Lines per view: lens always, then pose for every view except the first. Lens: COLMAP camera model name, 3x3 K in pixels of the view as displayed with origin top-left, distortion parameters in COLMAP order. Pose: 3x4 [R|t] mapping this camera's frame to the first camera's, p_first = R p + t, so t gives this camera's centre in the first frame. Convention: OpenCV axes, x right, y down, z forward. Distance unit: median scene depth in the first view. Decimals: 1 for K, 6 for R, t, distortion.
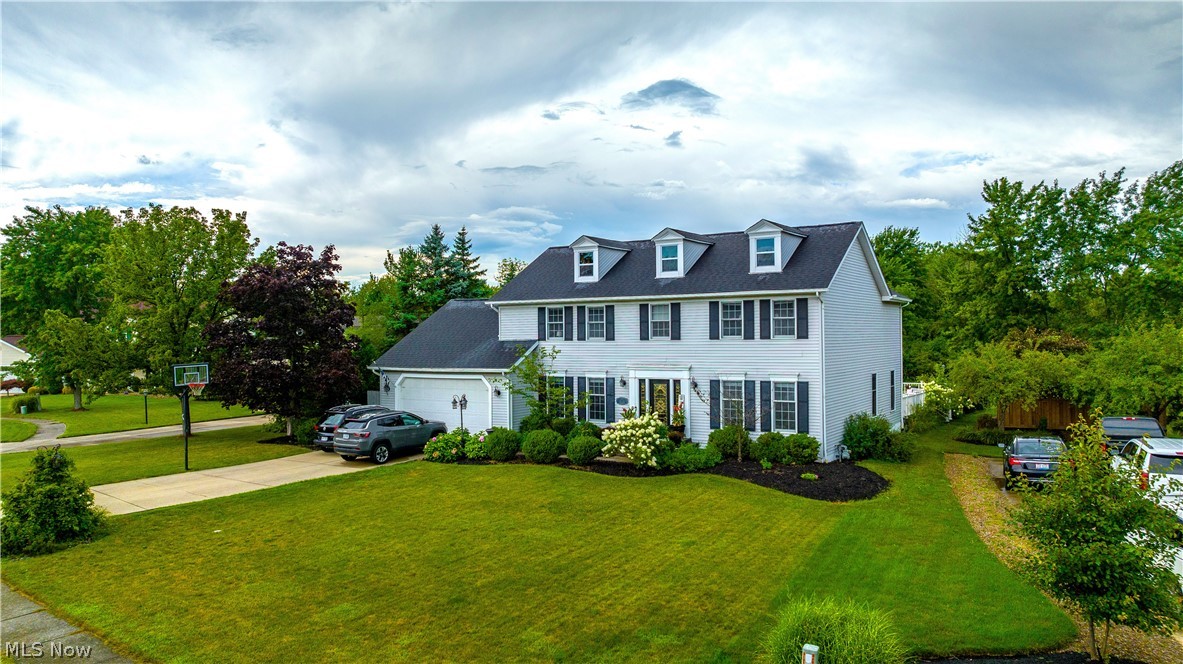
lens RADIAL K [[830.5, 0, 591.5], [0, 830.5, 332.0], [0, 0, 1]] dist [-0.020342, 0.001746]
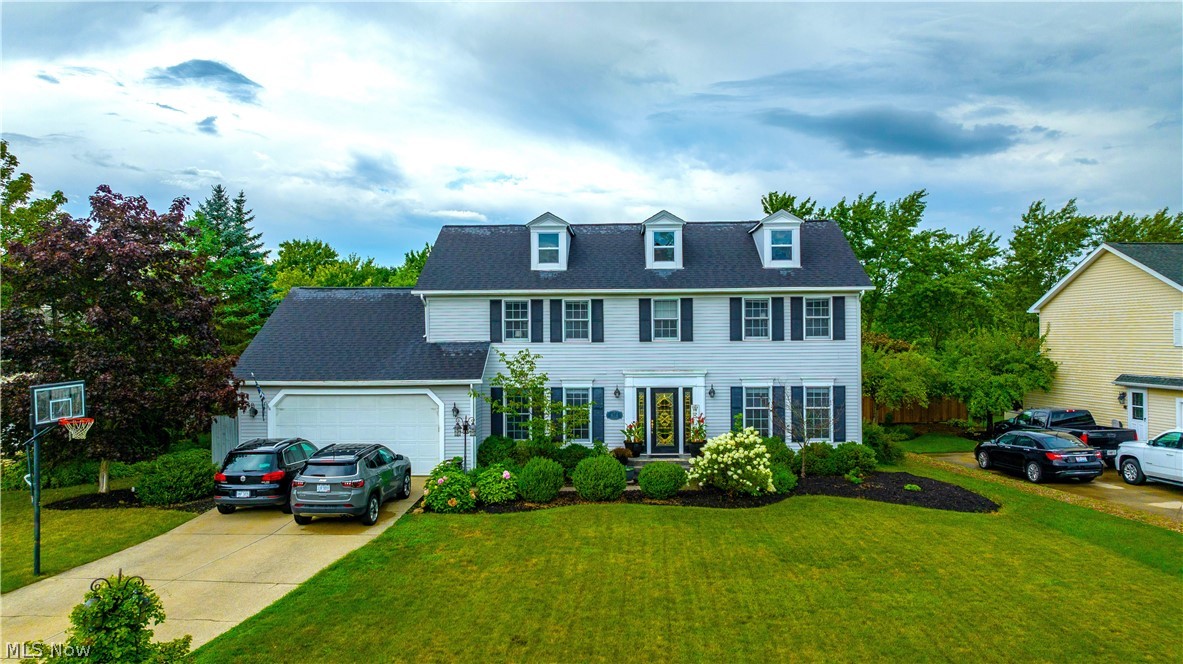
lens RADIAL K [[830.5, 0, 591.5], [0, 830.5, 332.0], [0, 0, 1]] dist [-0.020342, 0.001746]
pose [[0.862924, 0.005903, 0.505300, -0.407351], [-0.003949, 0.999980, -0.004938, 0.004477], [-0.505319, 0.002266, 0.862930, 0.300796]]
